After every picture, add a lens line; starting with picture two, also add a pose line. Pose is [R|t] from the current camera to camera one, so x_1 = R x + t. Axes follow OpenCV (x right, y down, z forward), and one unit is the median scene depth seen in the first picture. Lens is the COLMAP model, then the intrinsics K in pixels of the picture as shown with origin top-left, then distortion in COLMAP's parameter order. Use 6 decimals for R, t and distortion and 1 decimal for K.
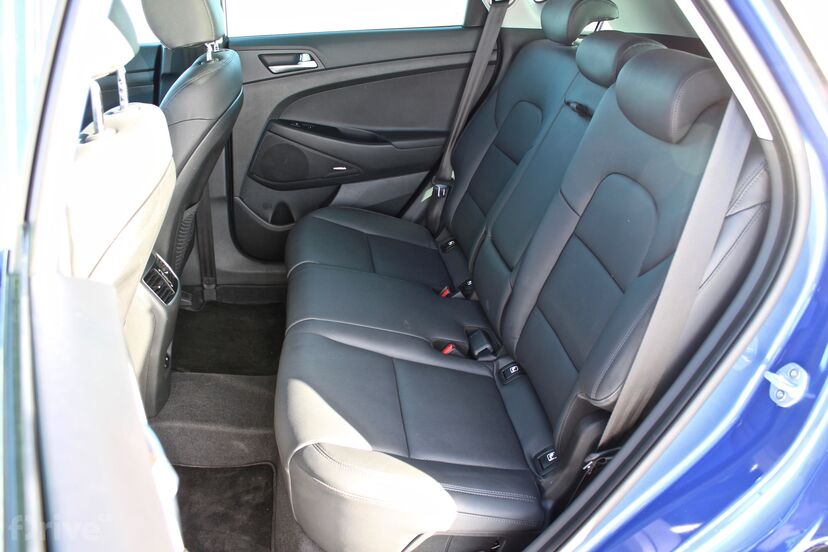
lens RADIAL K [[693.0, 0, 414.0], [0, 693.0, 276.0], [0, 0, 1]] dist [-0.192034, 0.206308]
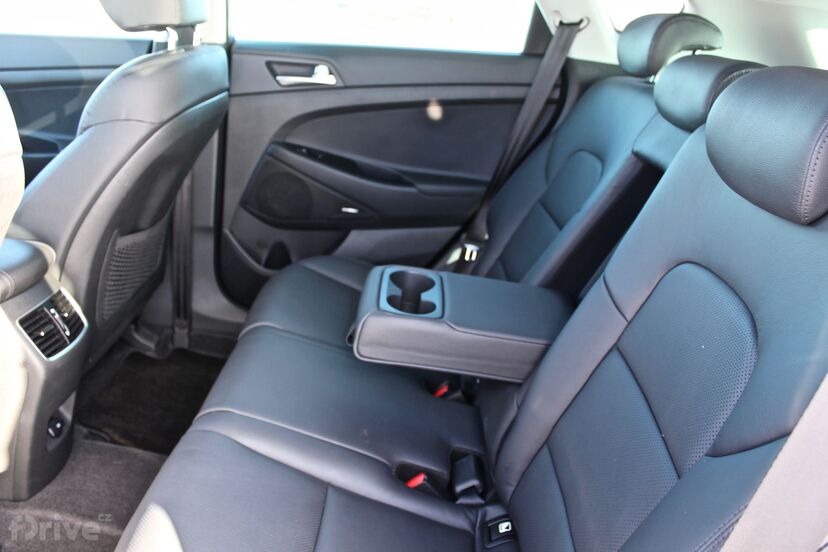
lens RADIAL K [[693.0, 0, 414.0], [0, 693.0, 276.0], [0, 0, 1]] dist [-0.192034, 0.206308]
pose [[0.986091, 0.128295, -0.105664, 0.067962], [-0.135750, 0.988499, -0.066652, -0.037724], [0.095898, 0.080069, 0.992166, 0.217845]]
